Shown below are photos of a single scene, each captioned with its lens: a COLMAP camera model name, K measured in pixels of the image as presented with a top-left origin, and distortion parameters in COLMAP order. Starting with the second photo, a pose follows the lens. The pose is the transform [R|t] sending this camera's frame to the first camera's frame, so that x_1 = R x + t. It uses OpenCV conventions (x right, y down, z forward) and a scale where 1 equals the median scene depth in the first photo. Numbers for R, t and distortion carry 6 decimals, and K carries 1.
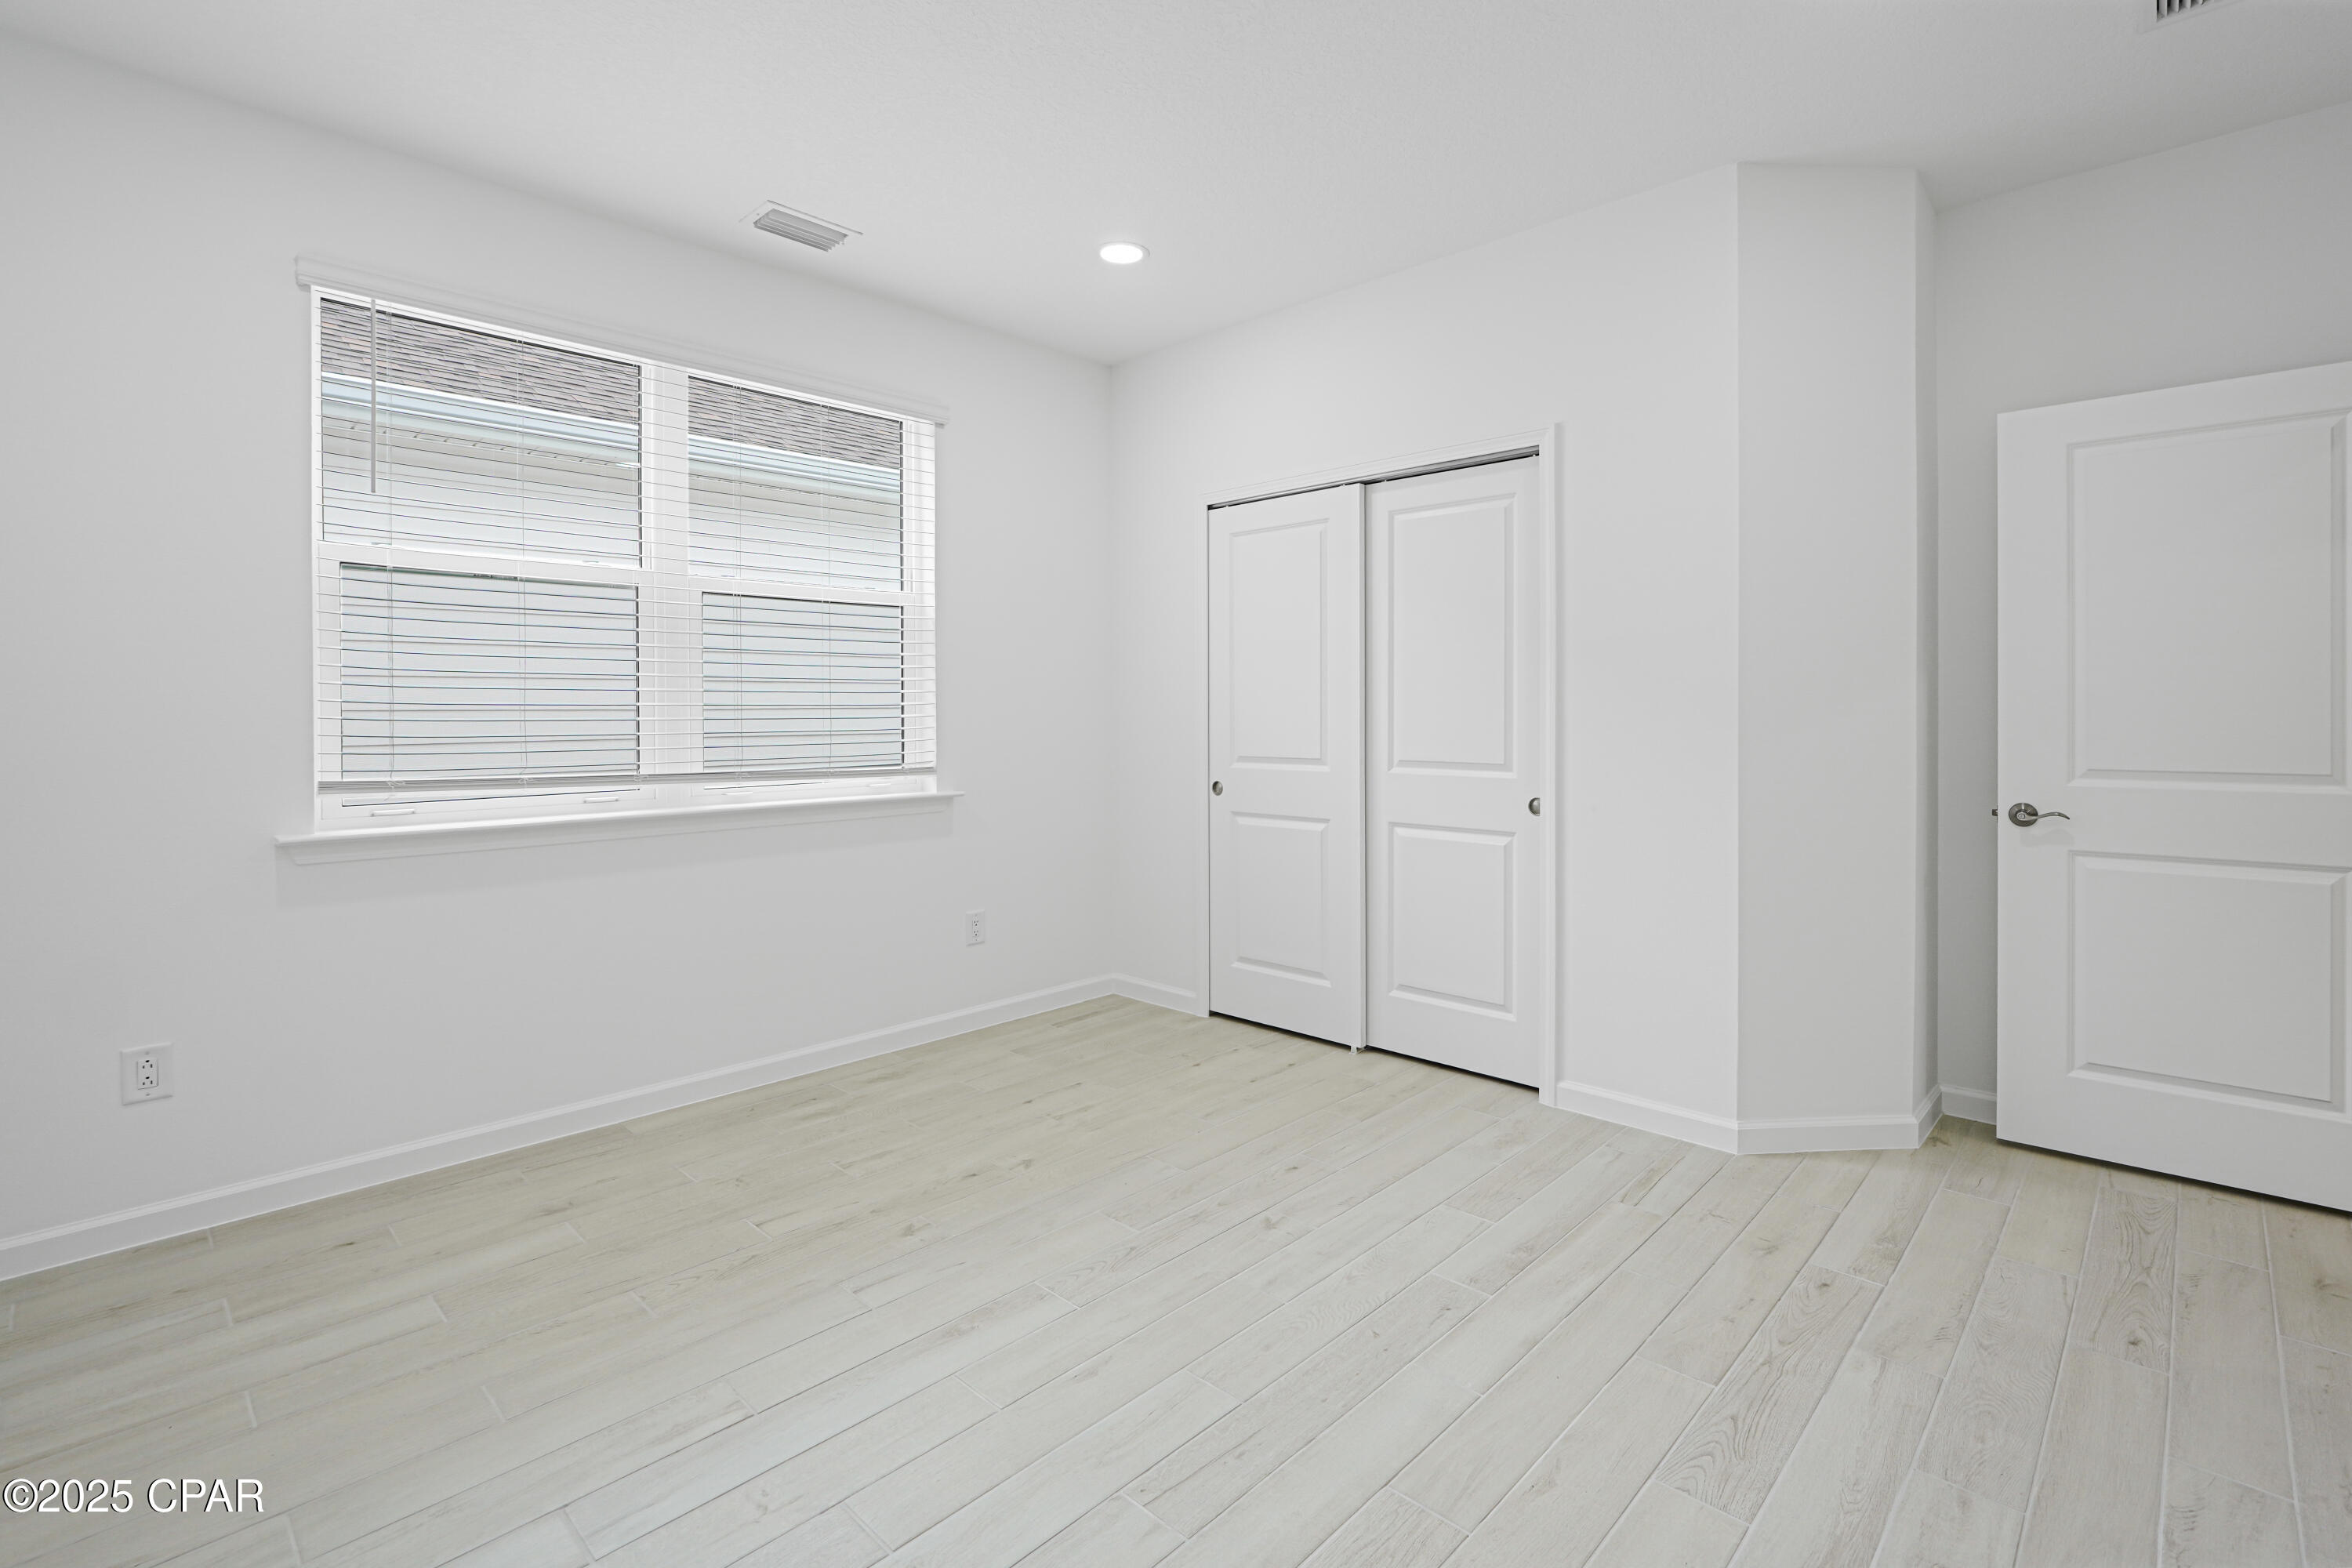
lens RADIAL K [[1090.2, 0, 1158.7], [0, 1090.2, 717.0], [0, 0, 1]] dist [-0.010931, 0.005710]
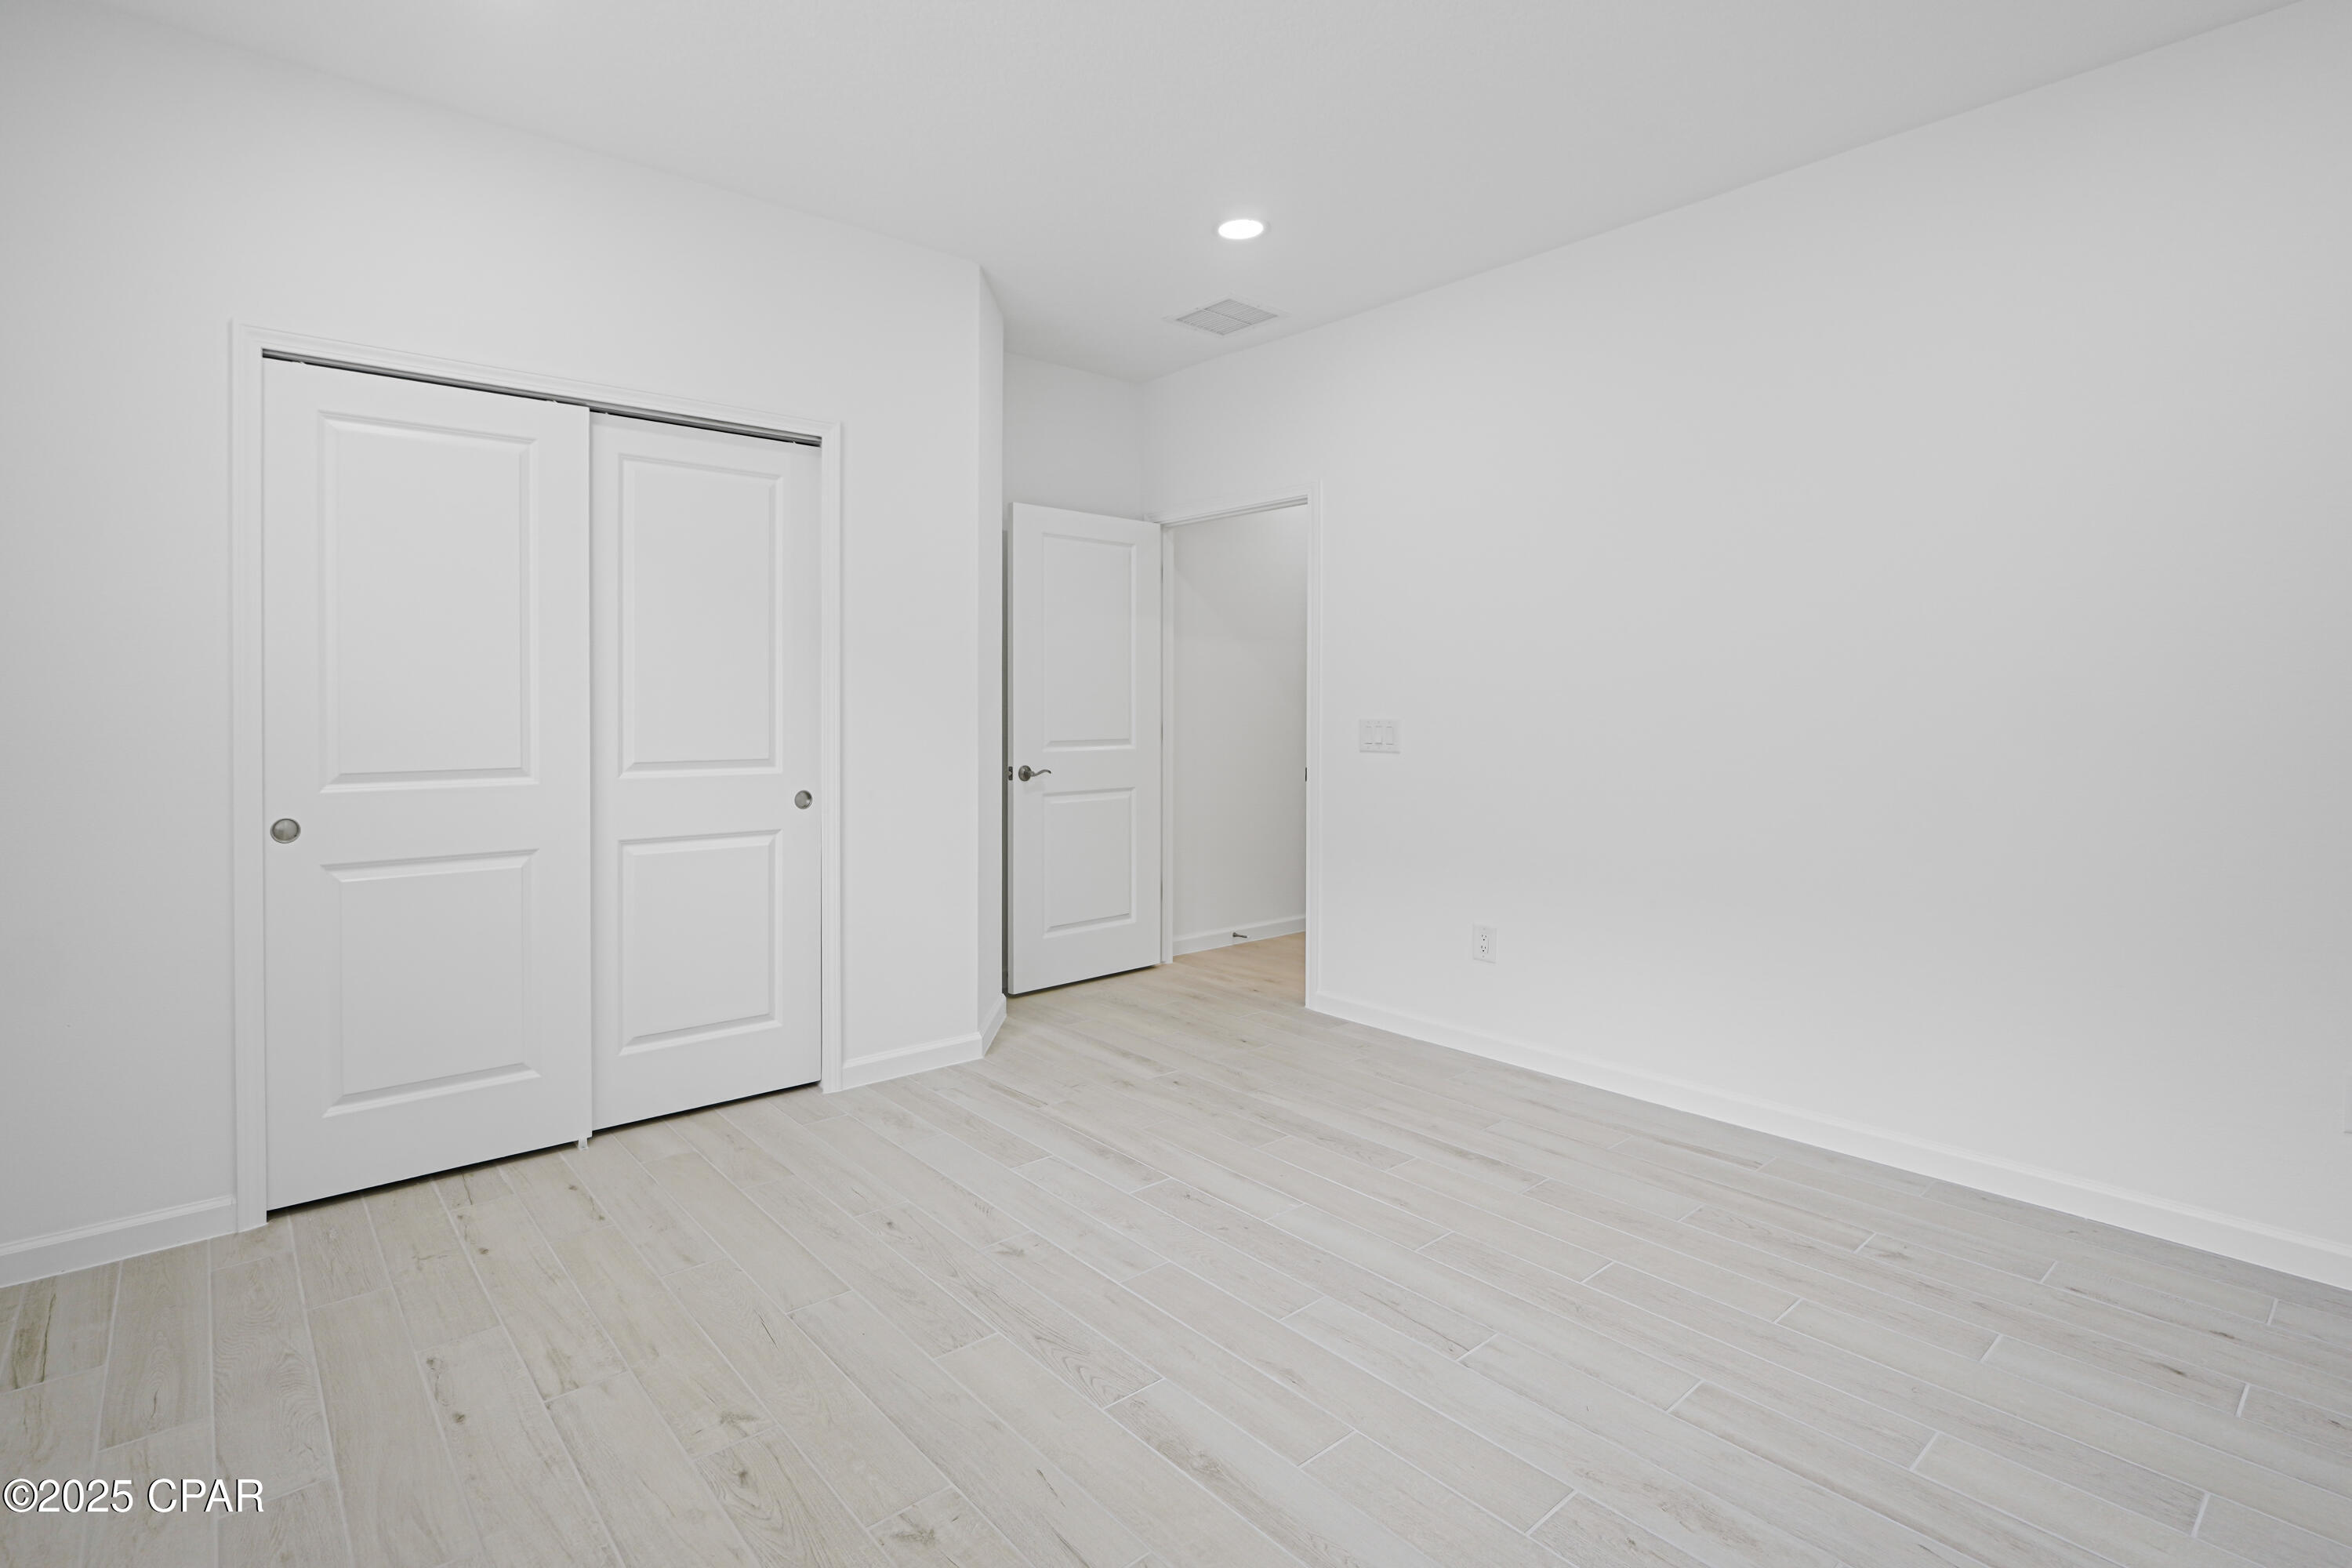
lens RADIAL K [[1090.2, 0, 1159.6], [0, 1090.2, 711.4], [0, 0, 1]] dist [-0.010931, 0.005710]
pose [[0.105213, -0.005766, 0.994433, -0.620827], [0.000497, 0.999983, 0.005746, -0.003755], [-0.994450, -0.000110, 0.105214, 0.593450]]
